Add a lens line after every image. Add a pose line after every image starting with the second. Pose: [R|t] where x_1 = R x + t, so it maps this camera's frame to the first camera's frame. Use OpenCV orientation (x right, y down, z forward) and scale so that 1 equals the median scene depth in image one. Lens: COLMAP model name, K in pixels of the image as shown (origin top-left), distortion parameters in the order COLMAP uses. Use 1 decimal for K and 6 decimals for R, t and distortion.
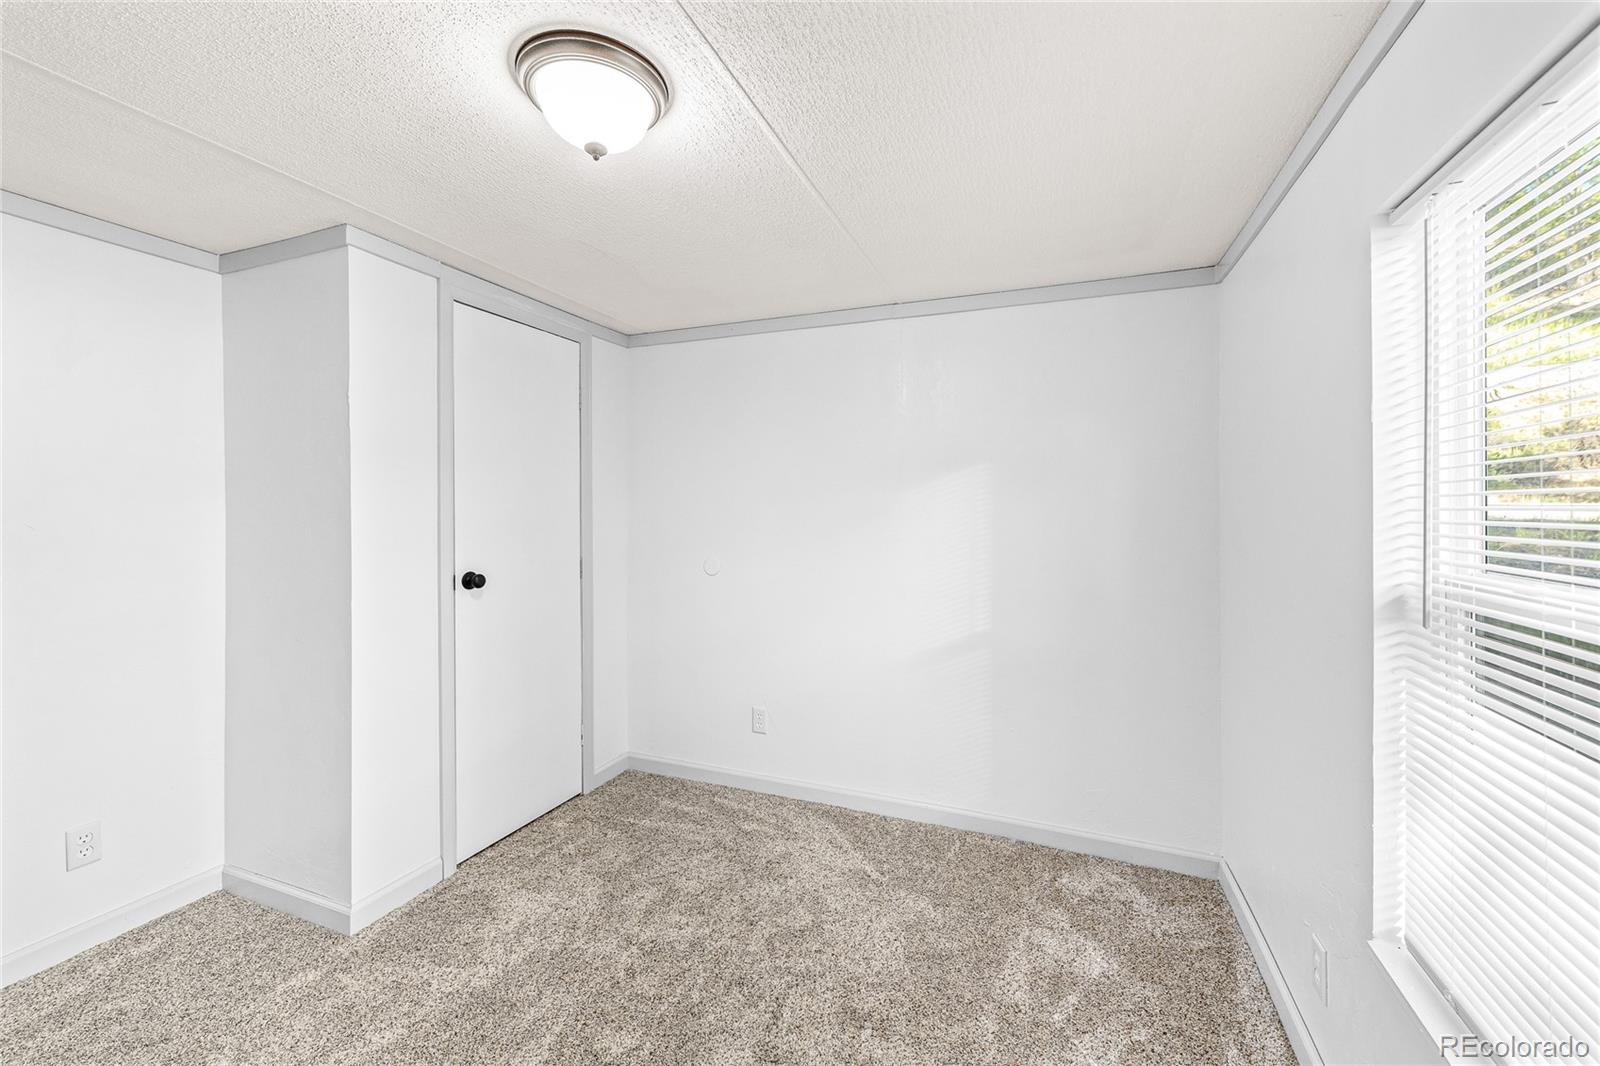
lens RADIAL K [[626.0, 0, 808.5], [0, 626.0, 520.5], [0, 0, 1]] dist [0.005282, -0.001020]
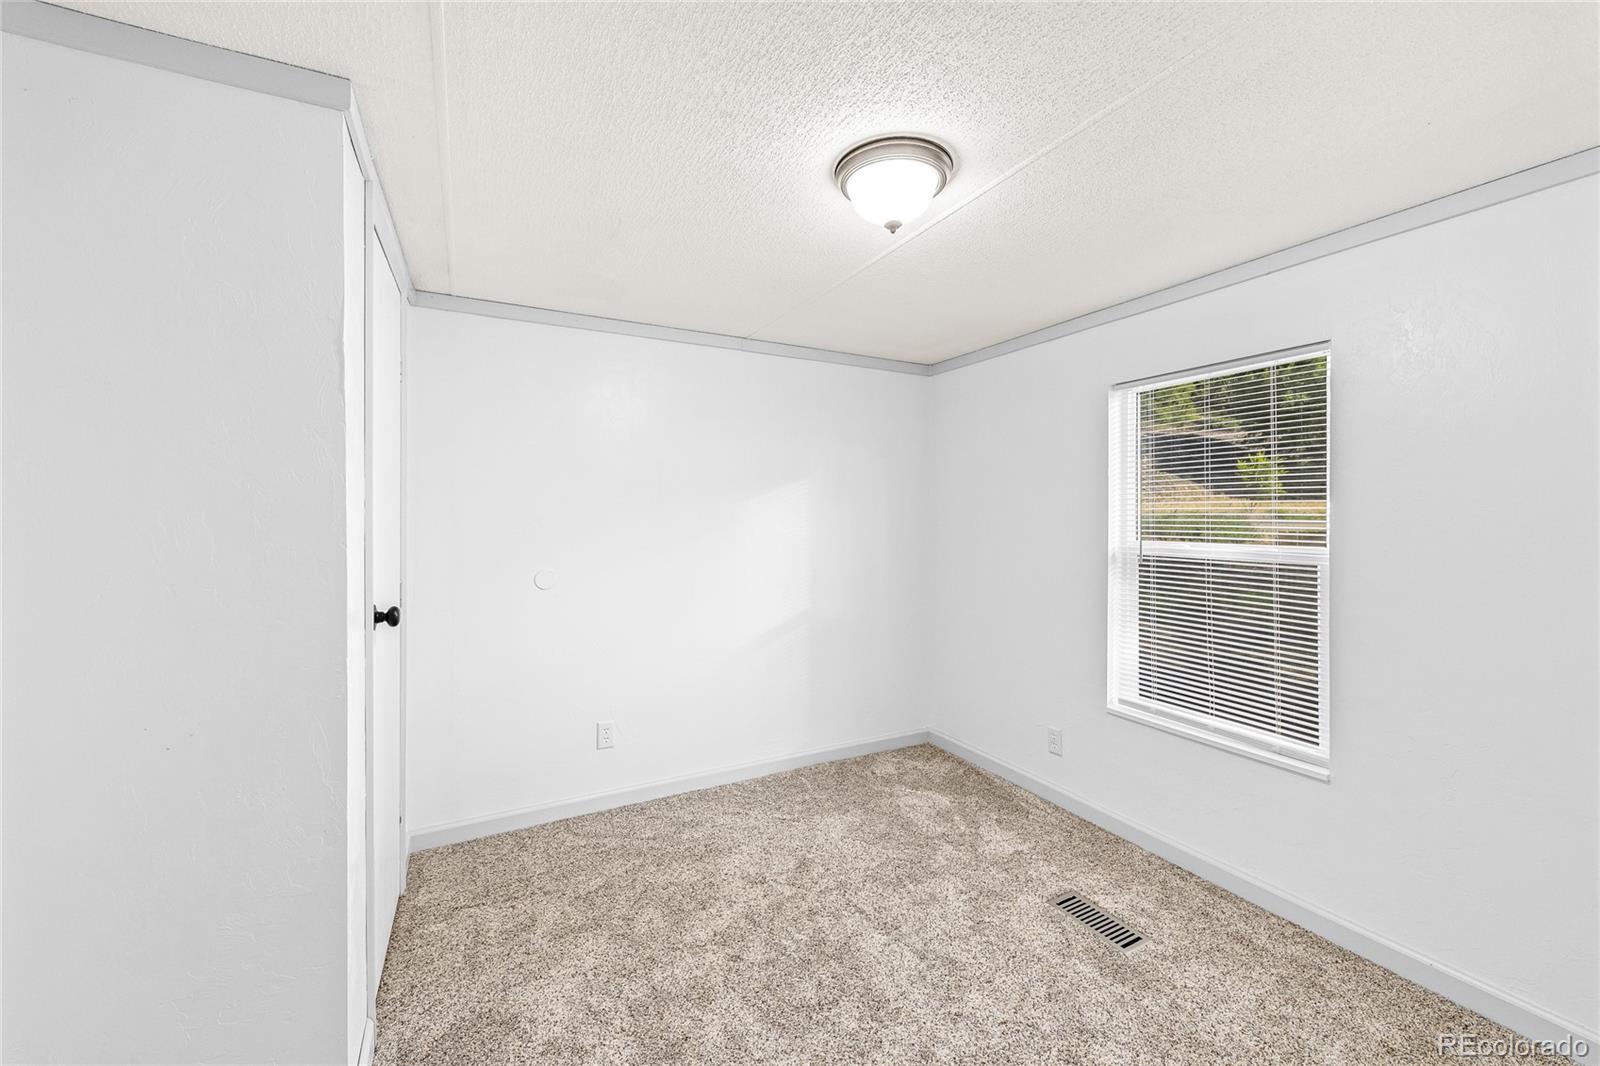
lens RADIAL K [[626.0, 0, 798.3], [0, 626.0, 531.7], [0, 0, 1]] dist [0.005282, -0.001020]
pose [[0.654844, -0.021099, 0.755470, -0.787662], [0.017356, 0.999766, 0.012878, -0.001996], [-0.755565, 0.004678, 0.655057, 0.186148]]
